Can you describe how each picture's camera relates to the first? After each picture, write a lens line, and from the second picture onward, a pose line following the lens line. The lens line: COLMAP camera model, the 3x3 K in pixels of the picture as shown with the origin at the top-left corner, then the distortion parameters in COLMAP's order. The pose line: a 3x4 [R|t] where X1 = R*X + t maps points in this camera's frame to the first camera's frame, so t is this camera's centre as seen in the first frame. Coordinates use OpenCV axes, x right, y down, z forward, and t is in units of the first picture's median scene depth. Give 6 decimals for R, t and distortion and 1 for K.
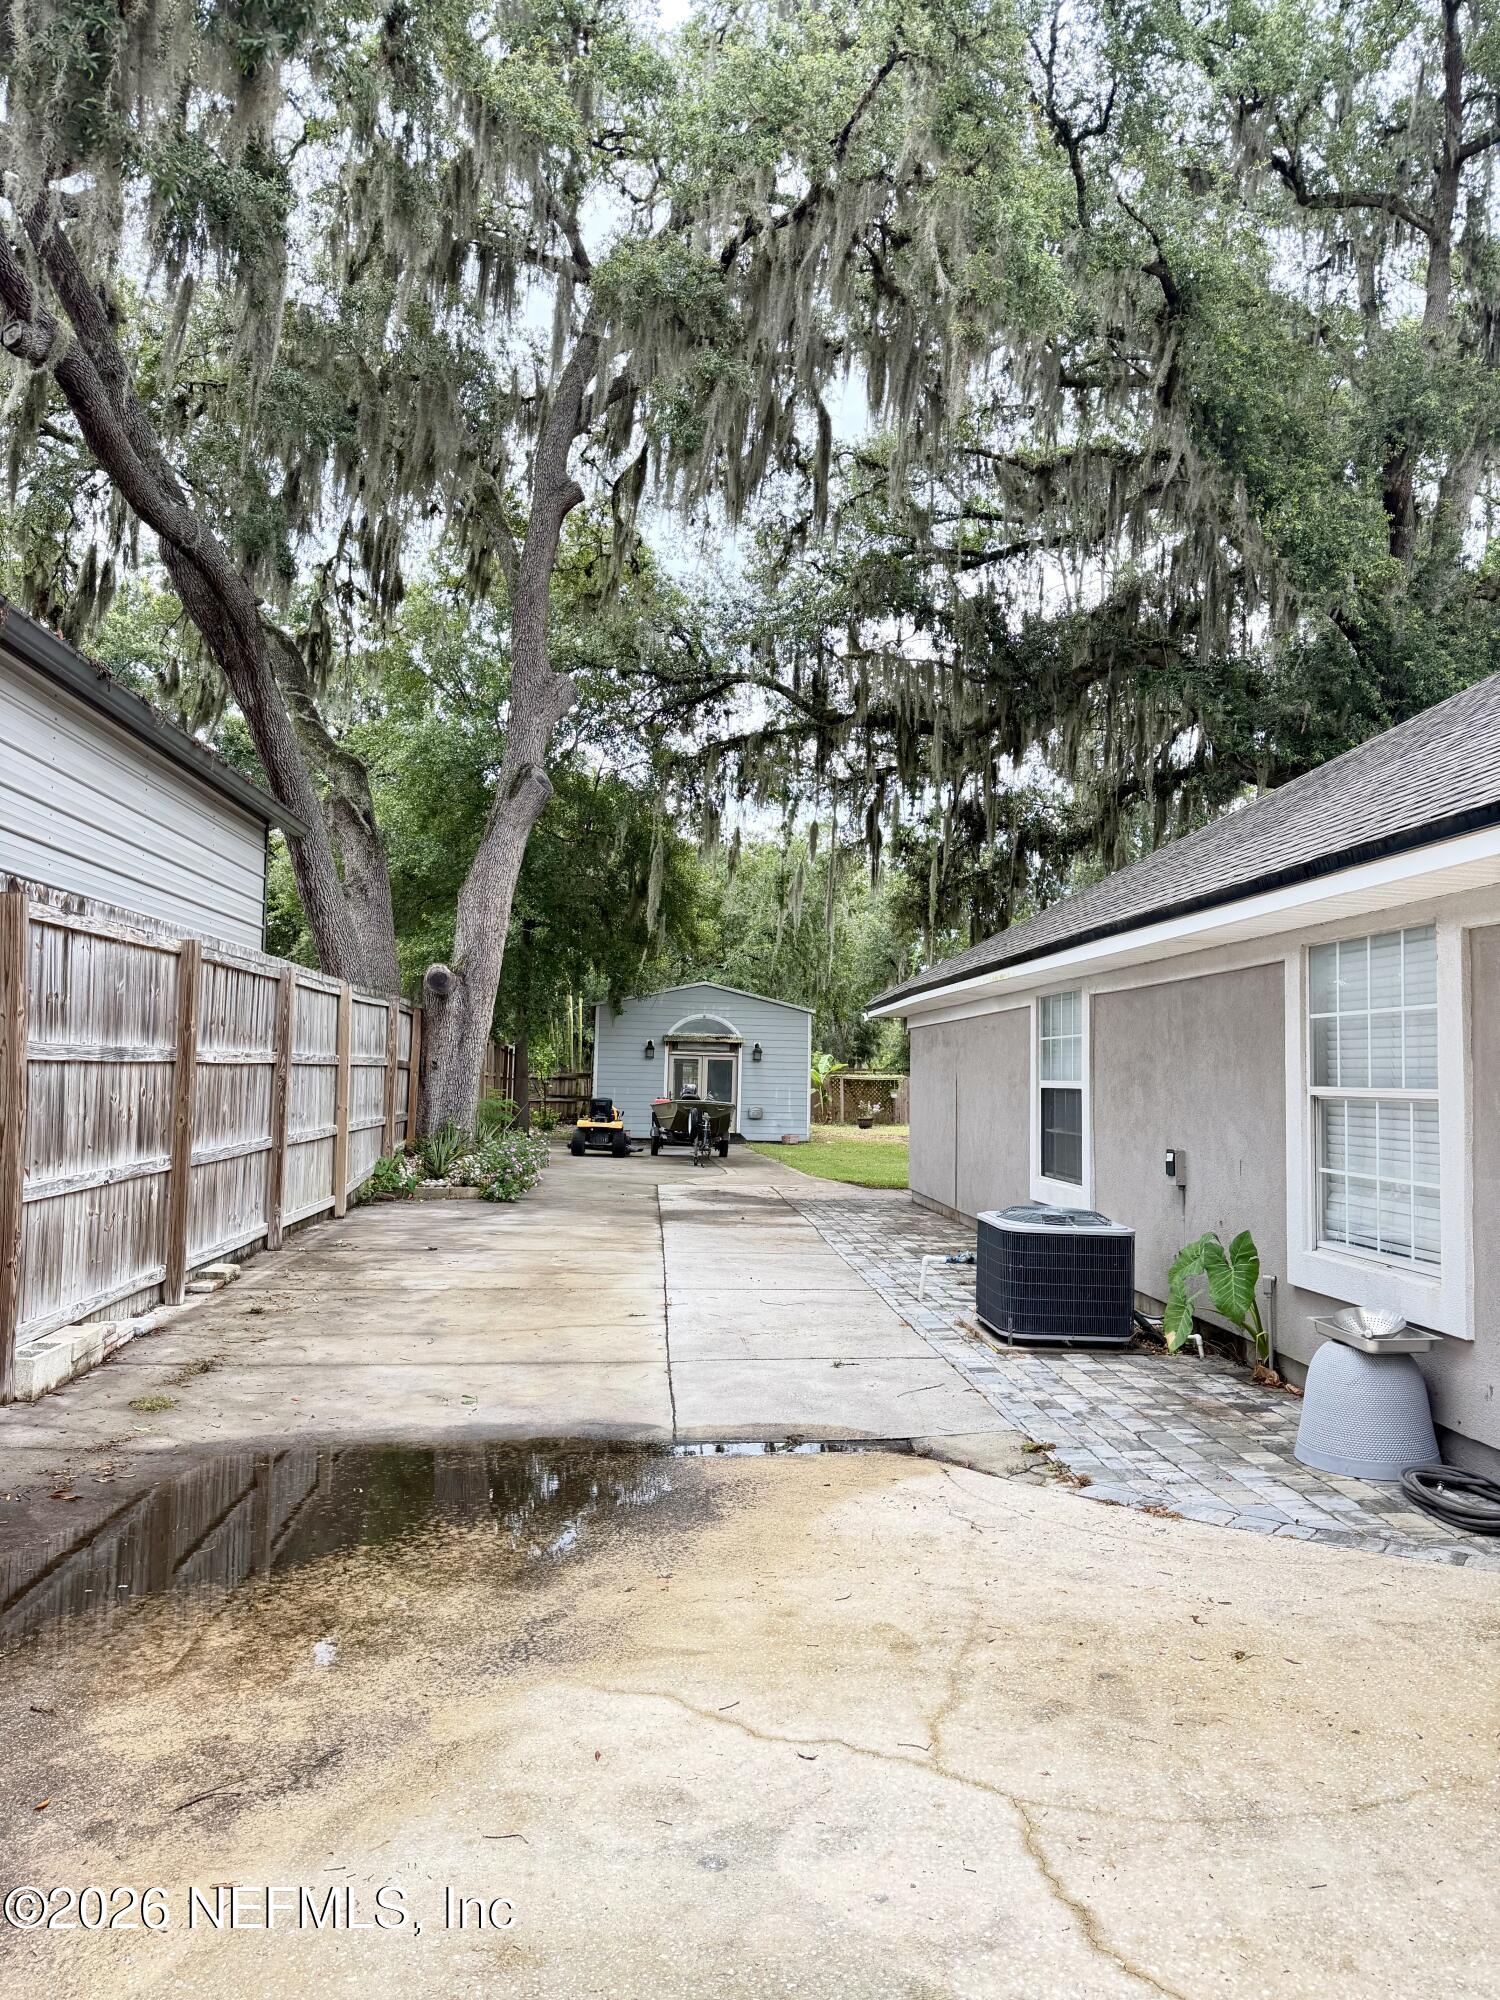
lens RADIAL K [[1366.3, 0, 750.0], [0, 1366.3, 1000.0], [0, 0, 1]] dist [0.125747, -0.253826]
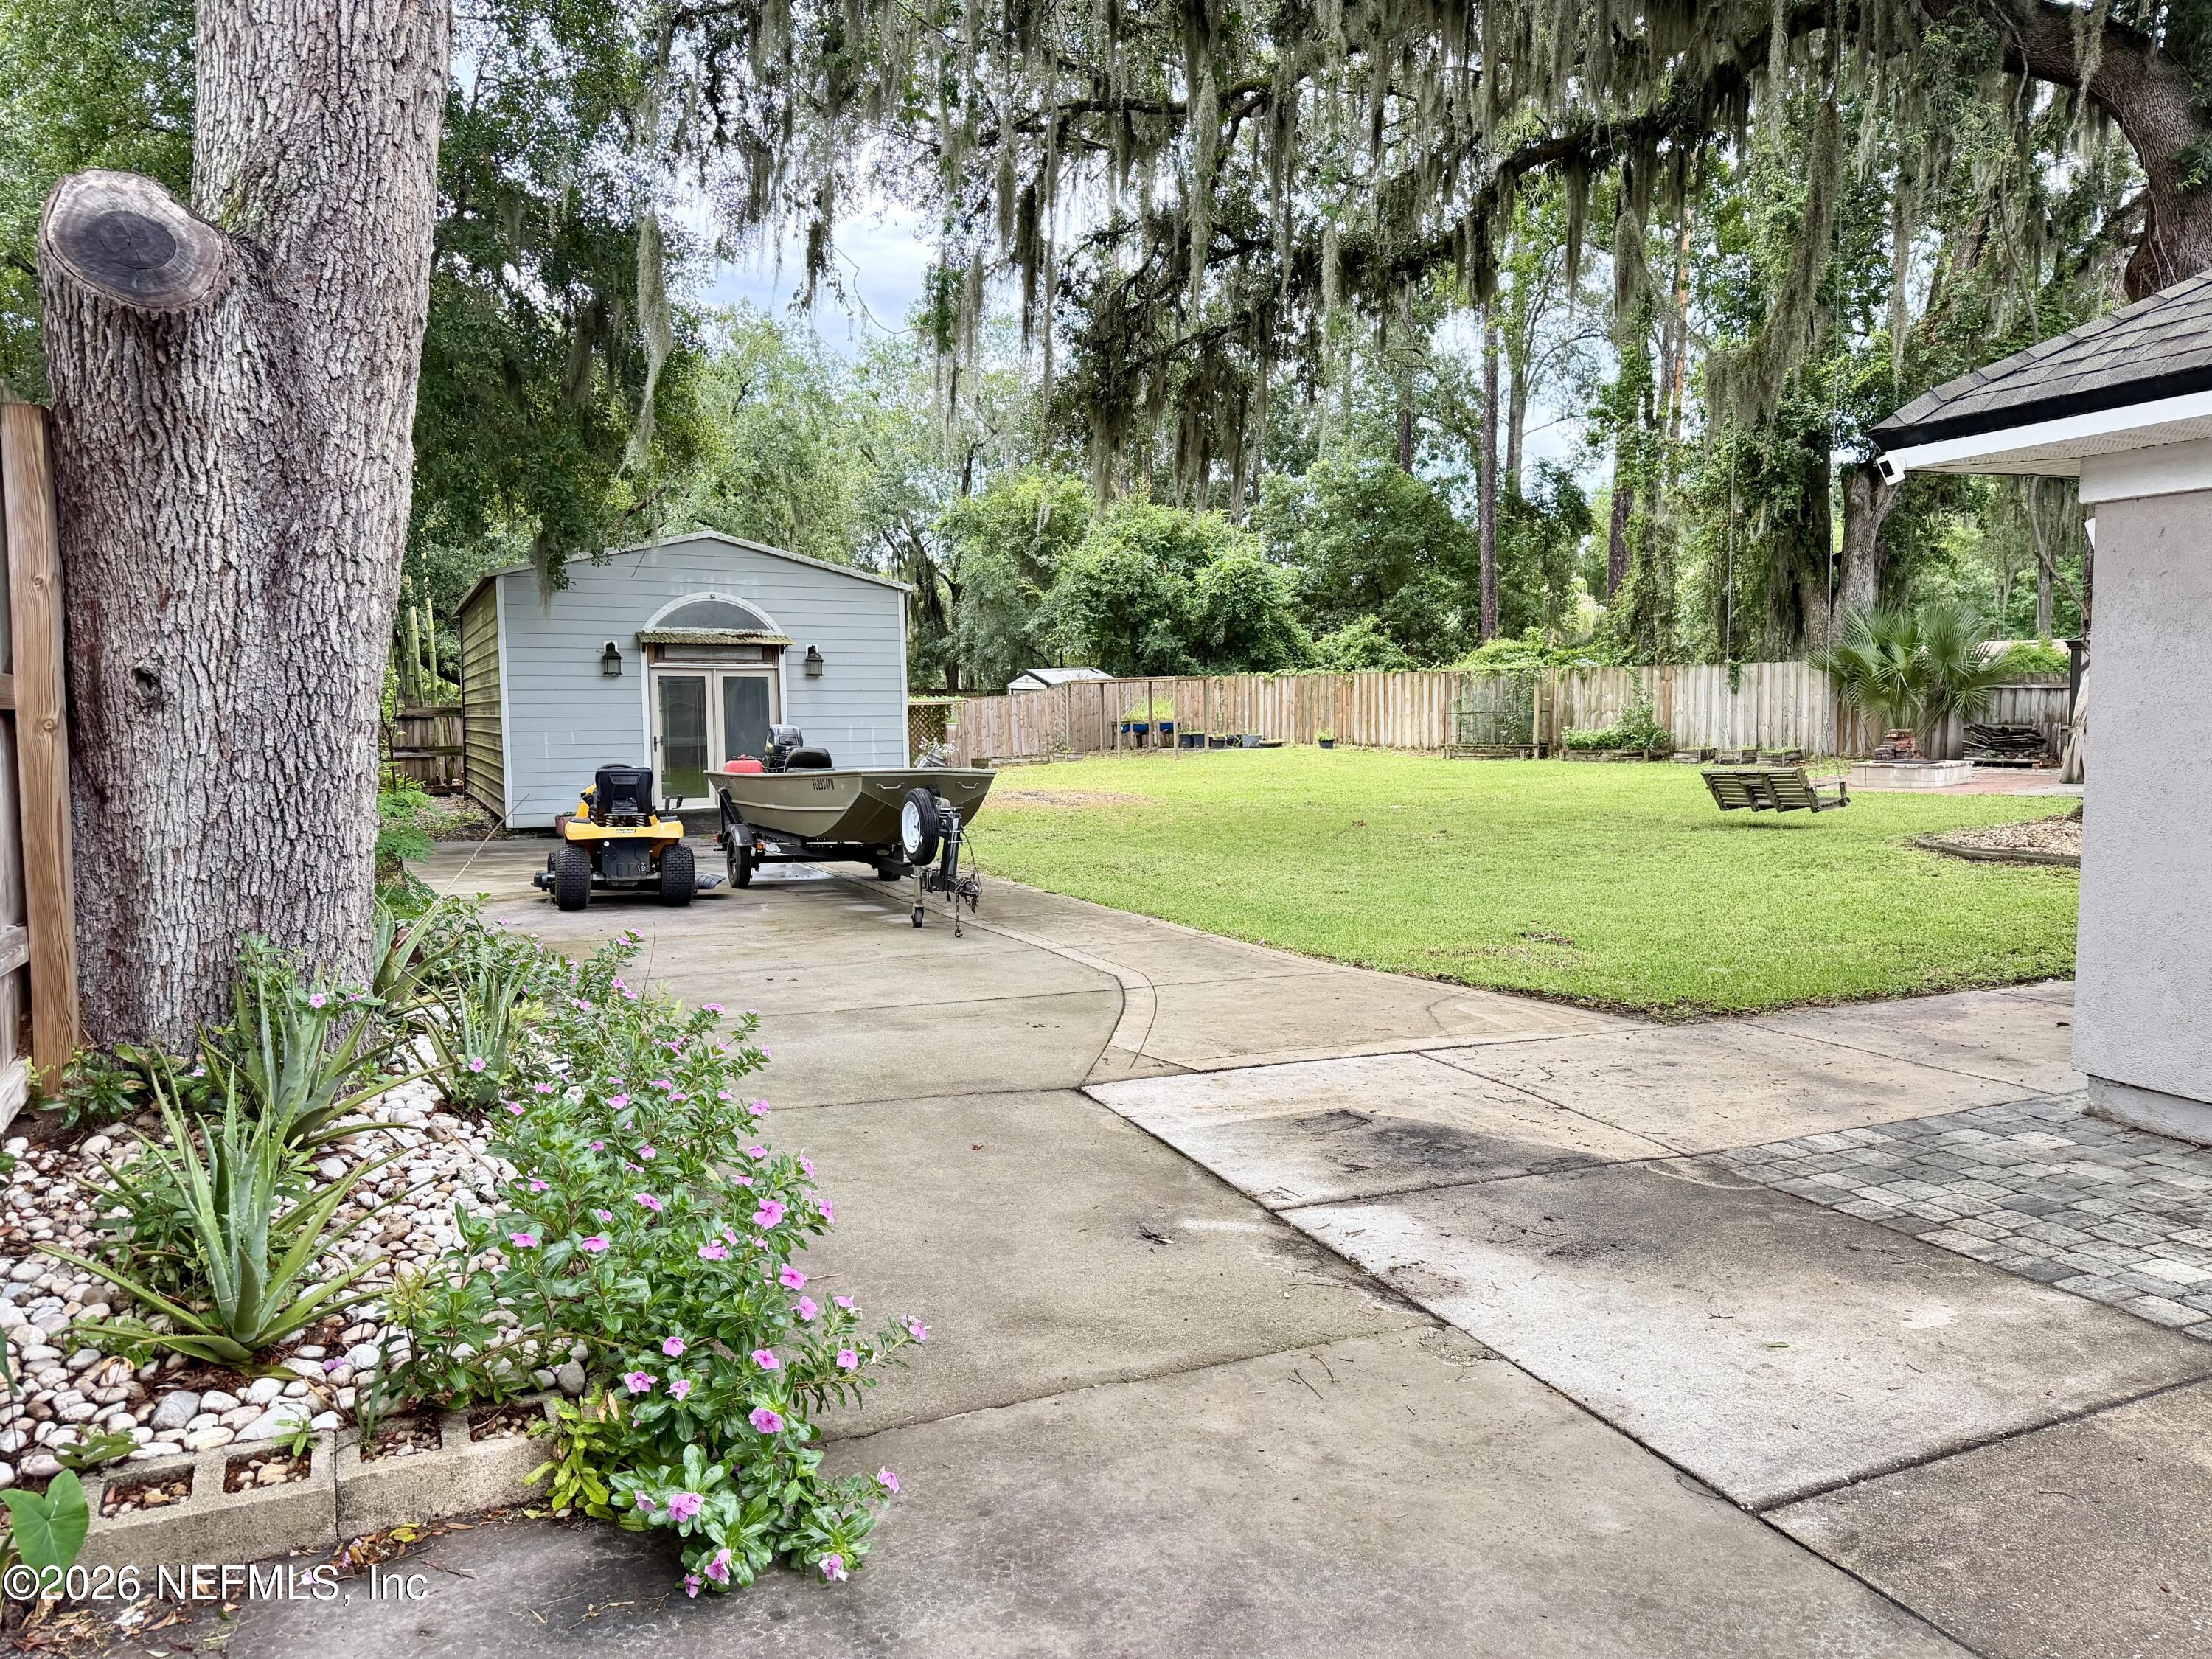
lens RADIAL K [[1550.8, 0, 1106.0], [0, 1550.8, 829.5], [0, 0, 1]] dist [0.064680, -0.073009]
pose [[0.947575, -0.059253, 0.313993, -0.145688], [0.015019, 0.989830, 0.141462, 0.032219], [-0.319182, -0.129330, 0.938827, 0.631496]]
